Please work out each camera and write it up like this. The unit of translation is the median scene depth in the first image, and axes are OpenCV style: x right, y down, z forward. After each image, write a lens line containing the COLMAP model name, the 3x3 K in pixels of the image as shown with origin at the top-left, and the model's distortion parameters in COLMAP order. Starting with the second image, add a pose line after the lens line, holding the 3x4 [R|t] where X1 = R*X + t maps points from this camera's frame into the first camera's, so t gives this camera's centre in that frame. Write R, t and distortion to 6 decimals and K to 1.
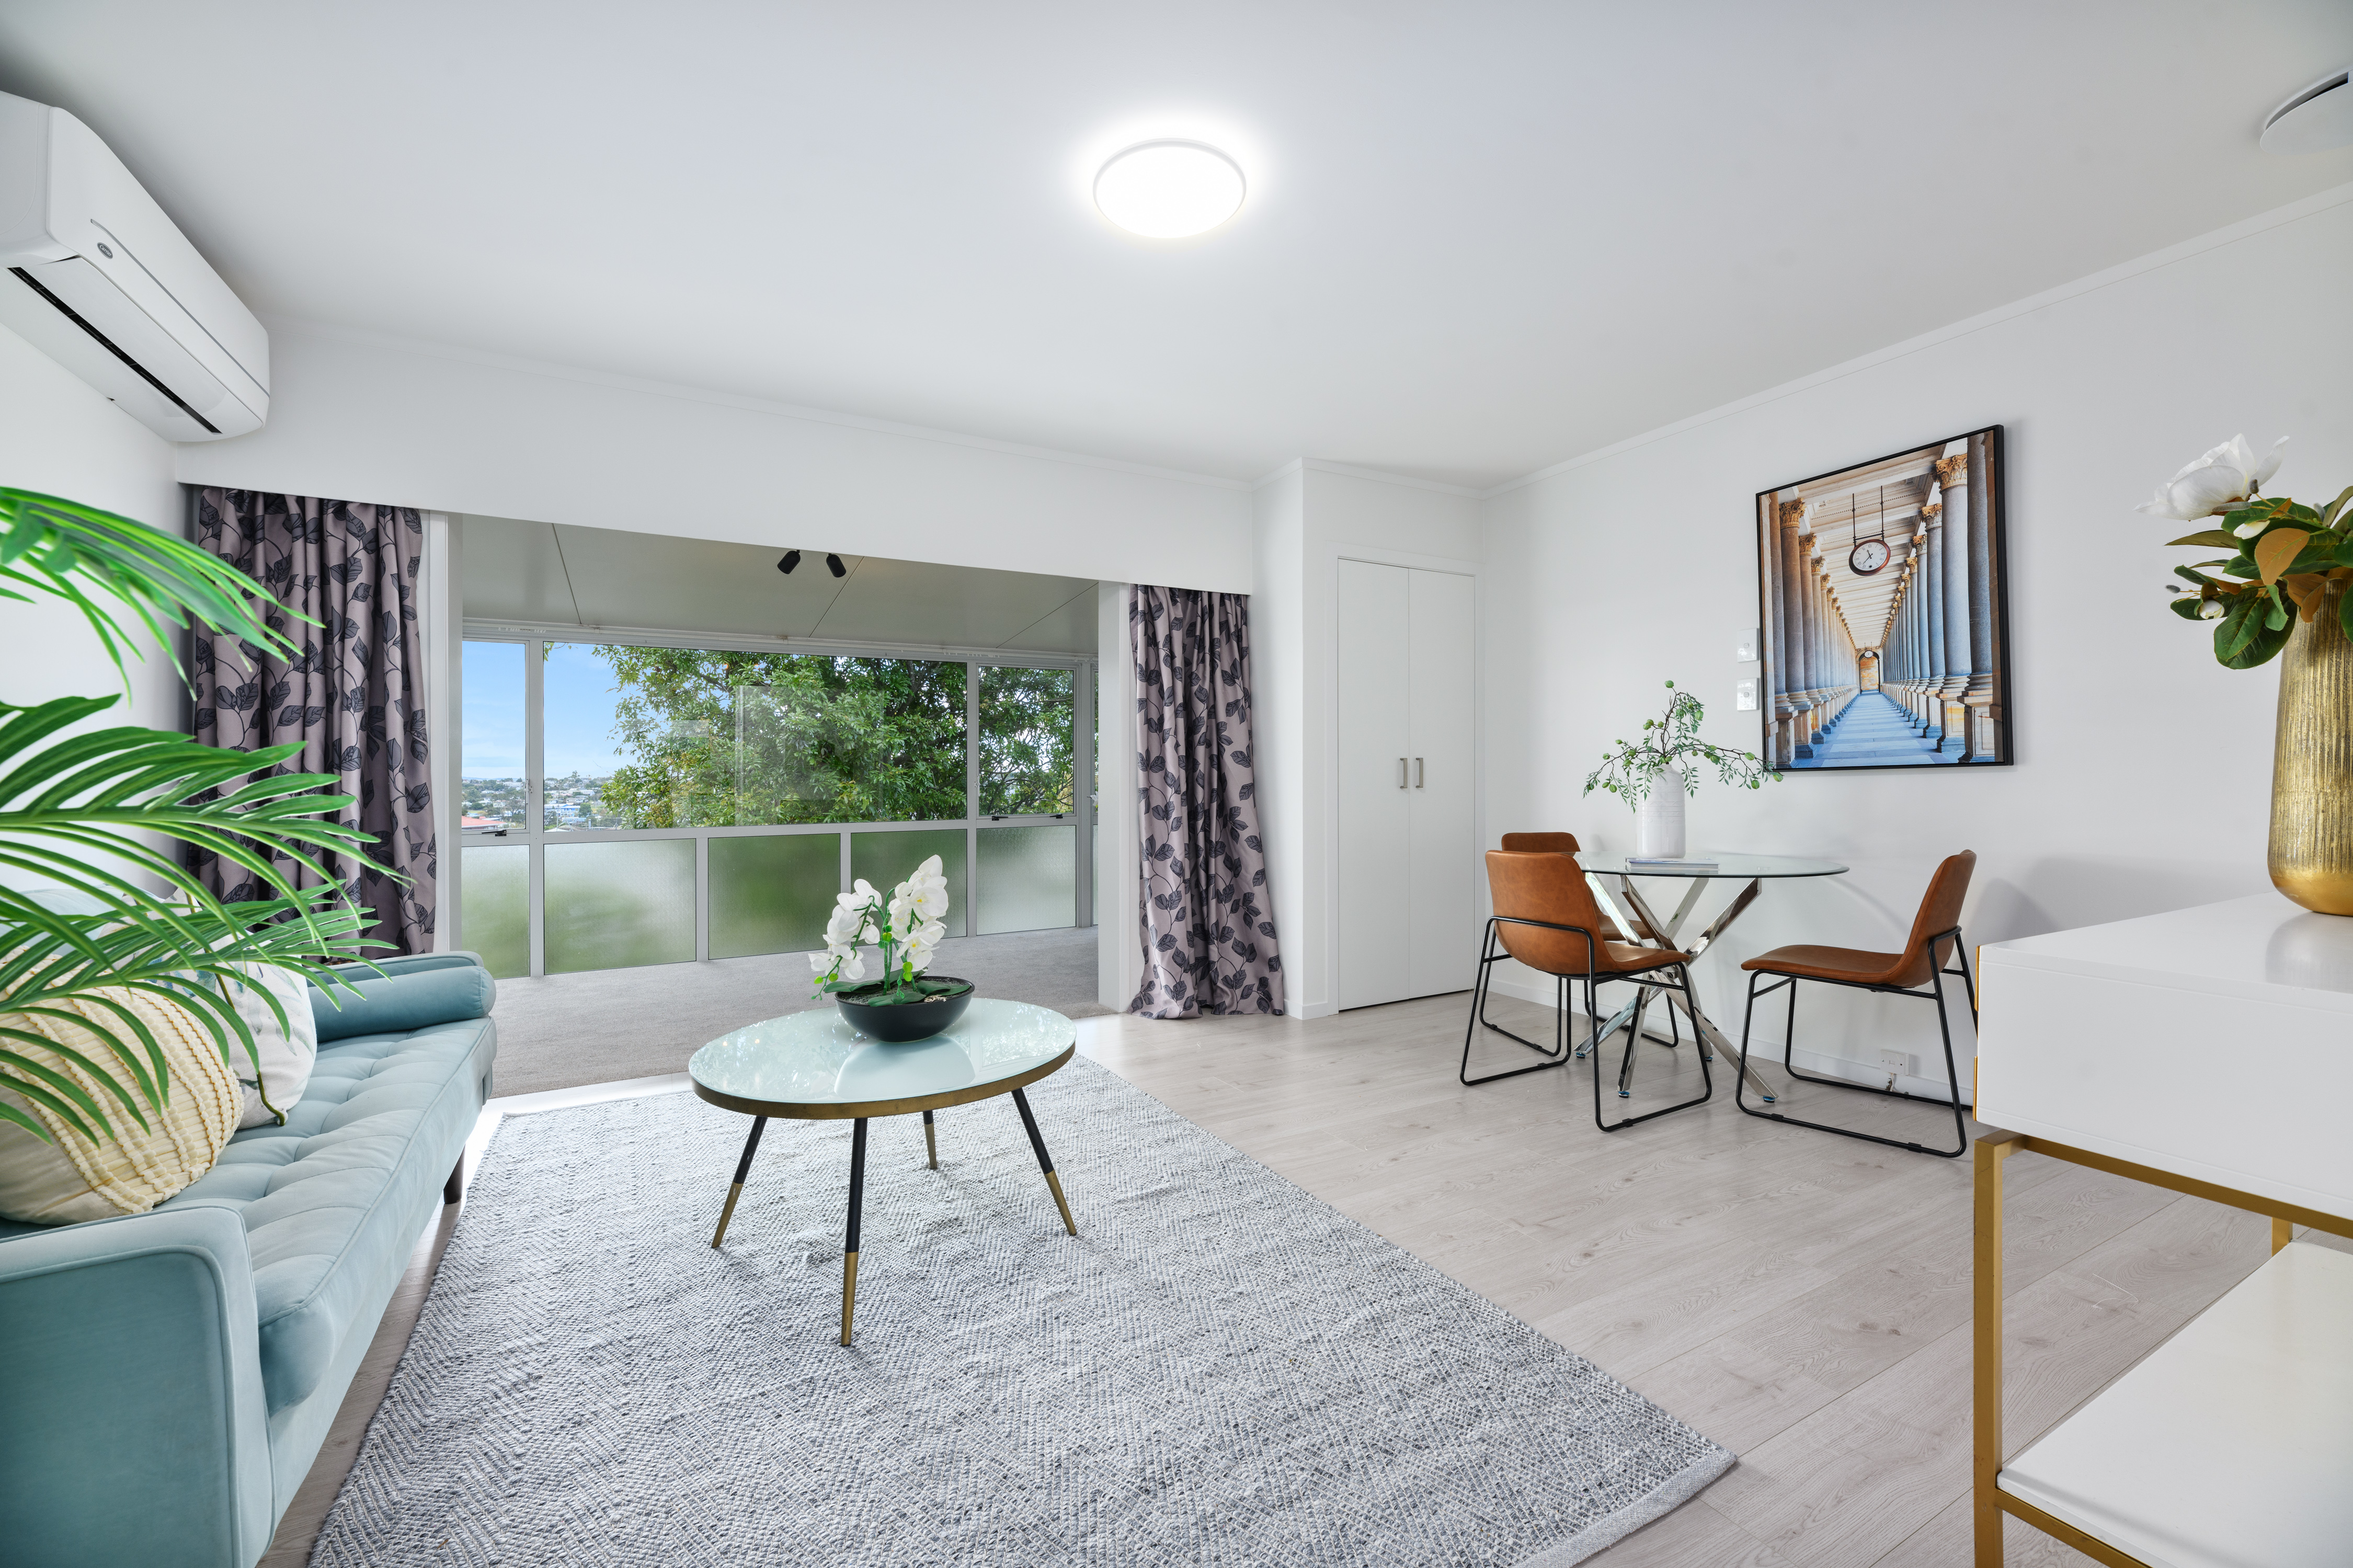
lens RADIAL K [[910.2, 0, 1225.9], [0, 910.2, 780.9], [0, 0, 1]] dist [0.001289, 0.000082]
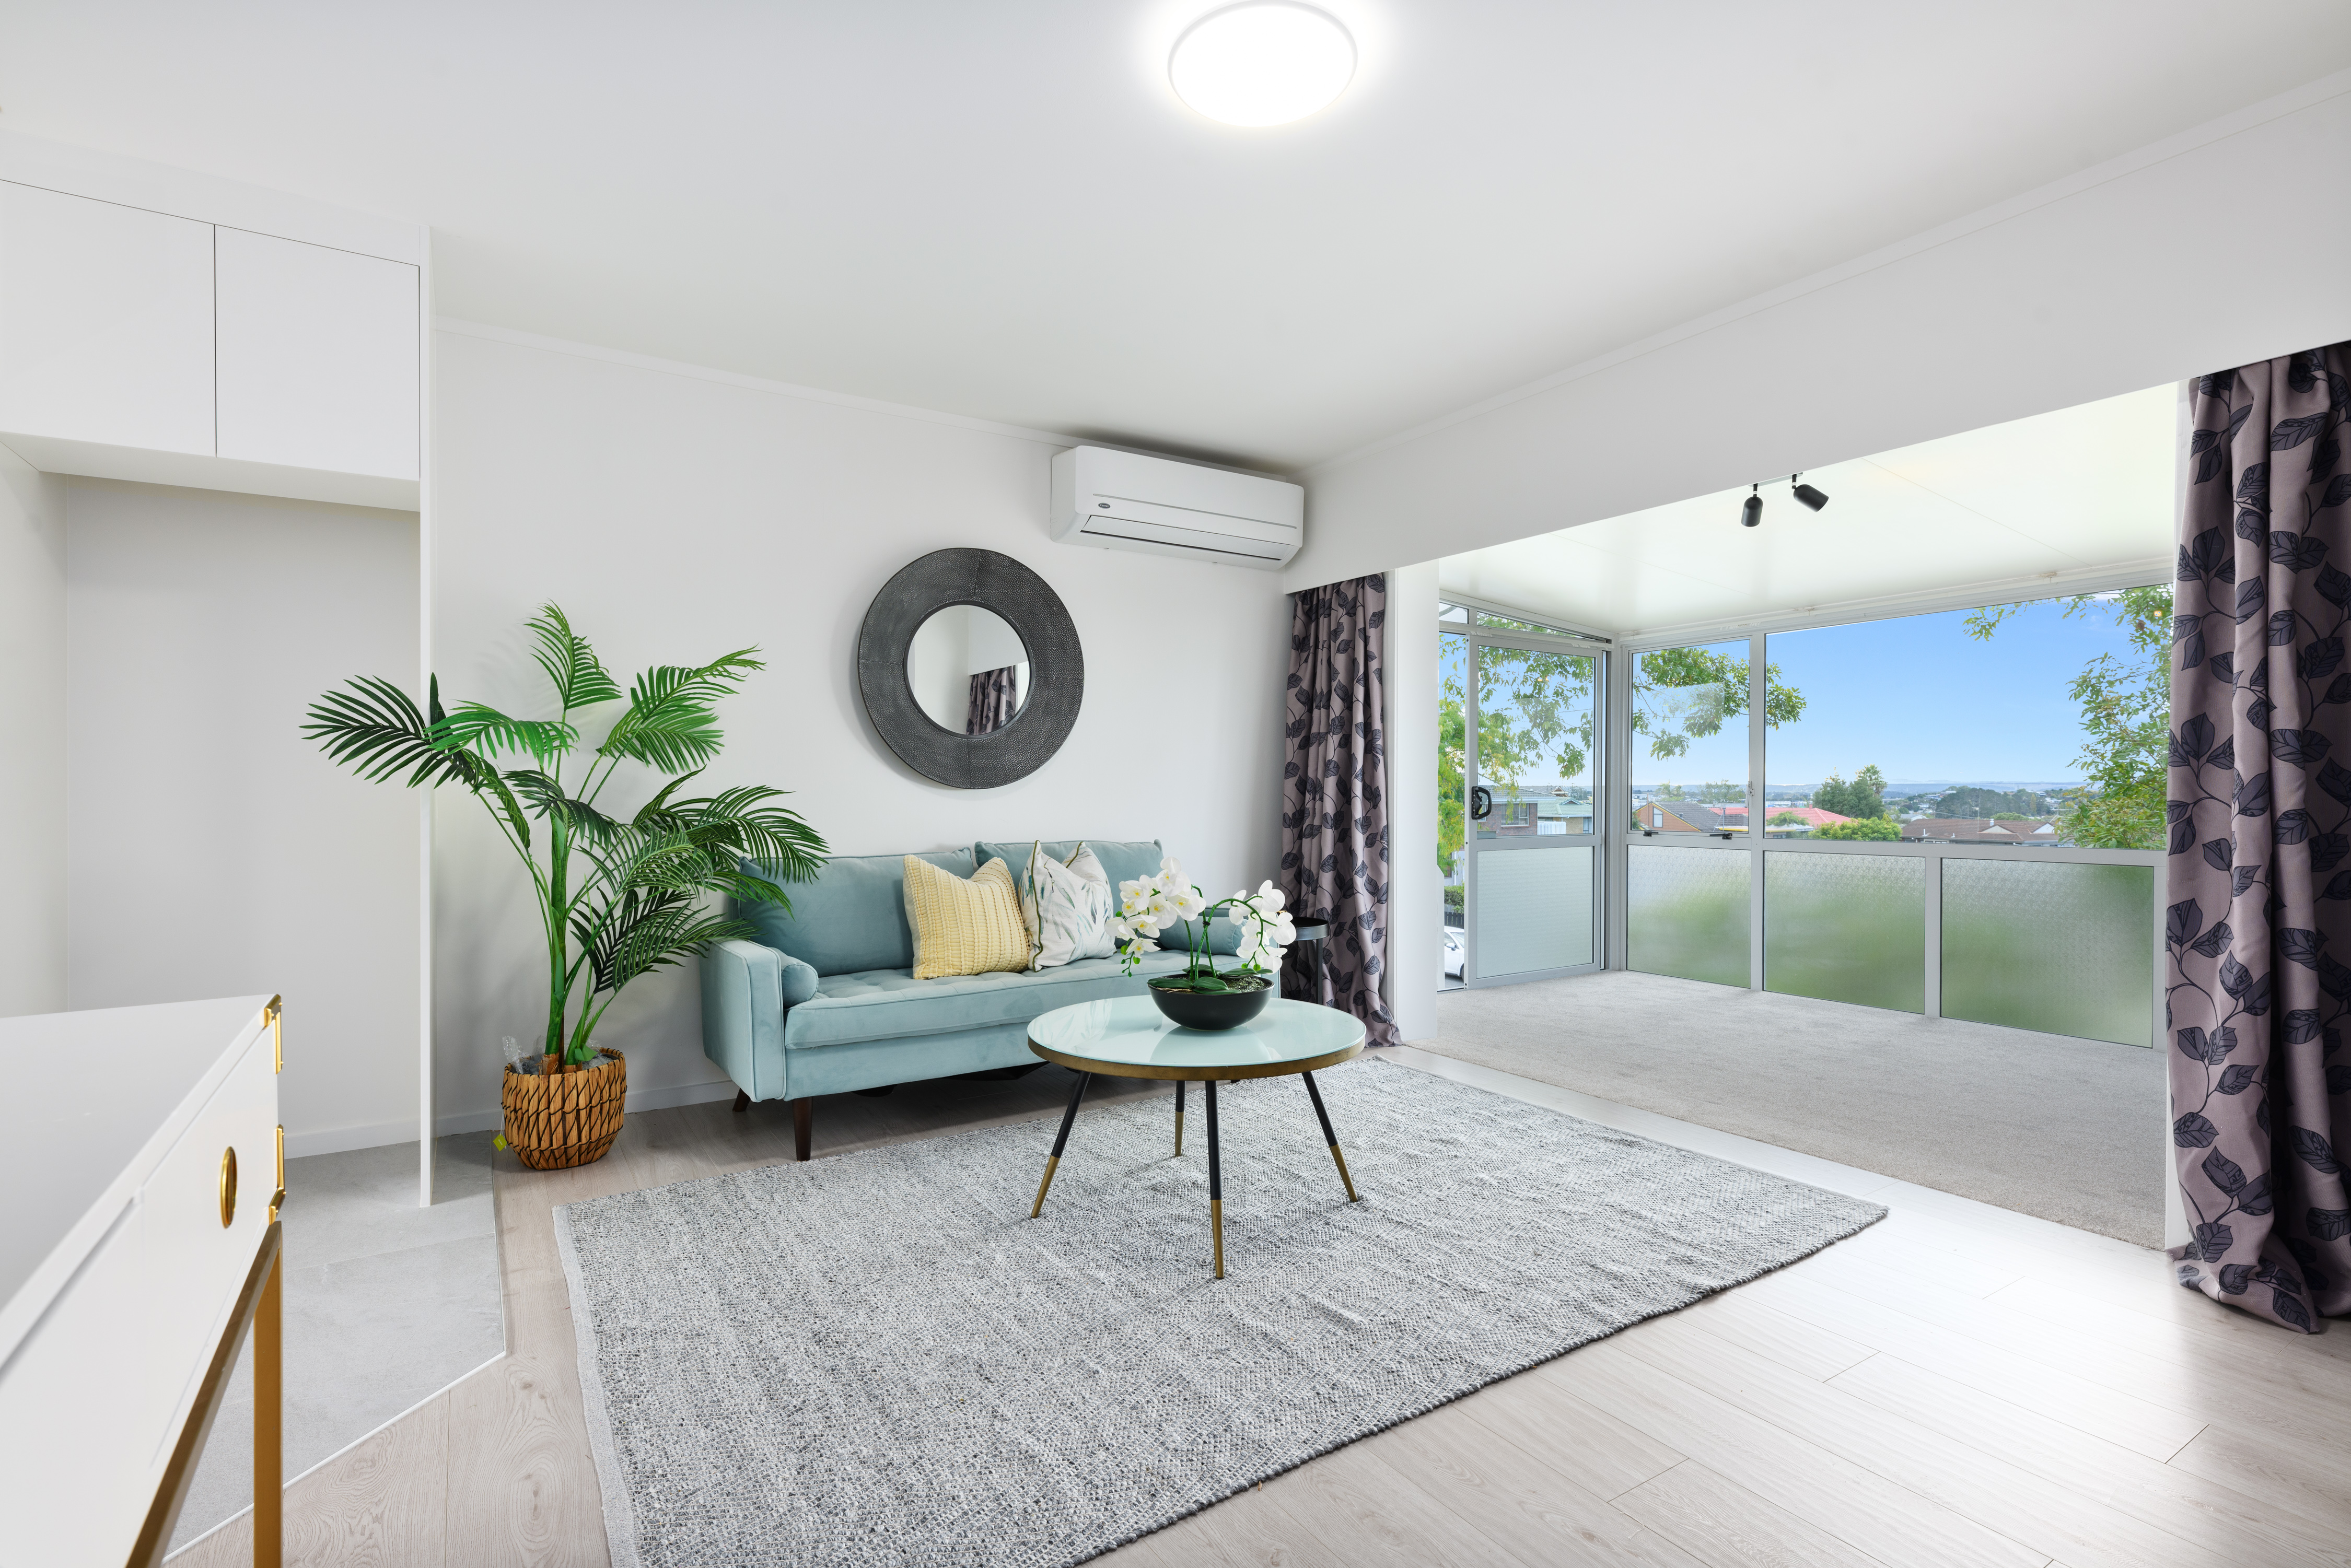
lens RADIAL K [[1114.4, 0, 1175.5], [0, 1114.4, 784.0], [0, 0, 1]] dist [-0.000246, -0.000110]
pose [[0.056040, 0.000913, -0.998428, 0.623781], [0.002074, 0.999997, 0.001031, -0.003128], [0.998426, -0.002128, 0.056038, 0.581330]]
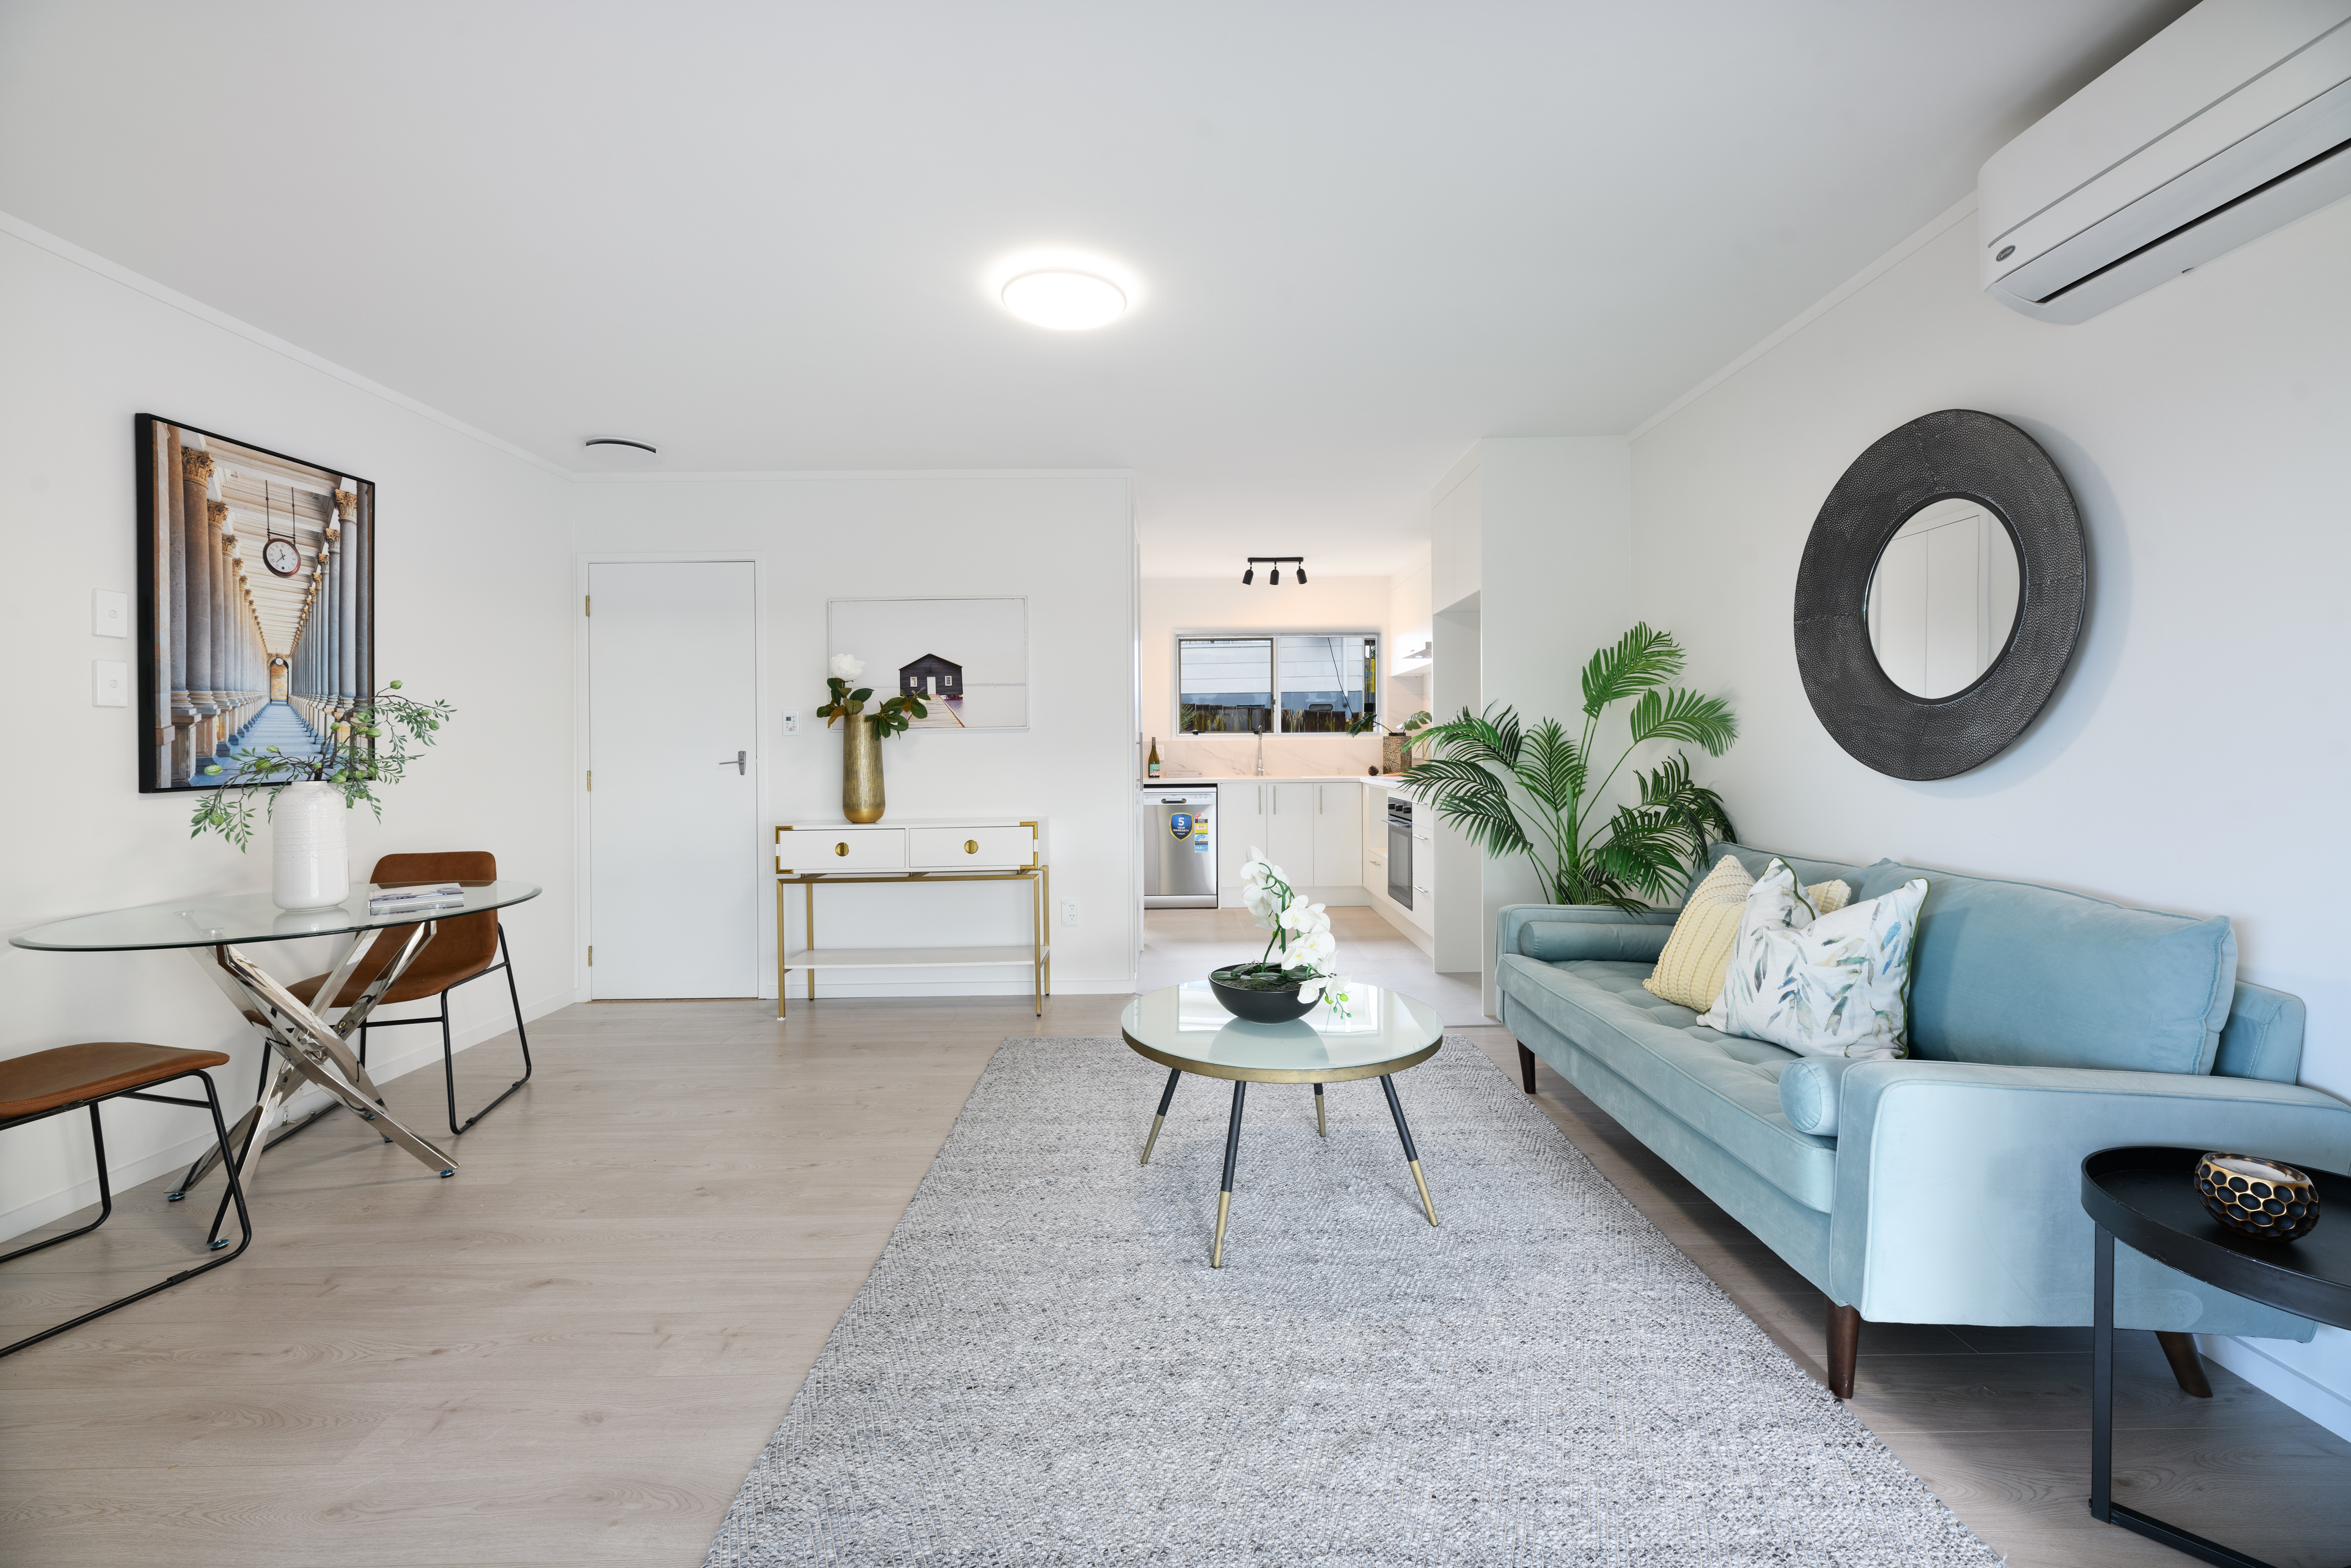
lens RADIAL K [[975.4, 0, 1186.1], [0, 975.4, 754.4], [0, 0, 1]] dist [0.001293, 0.000322]
pose [[-0.847113, 0.015348, 0.531191, -0.591857], [0.018443, 0.999830, 0.000524, -0.028243], [-0.531093, 0.010240, -0.847252, 1.338917]]
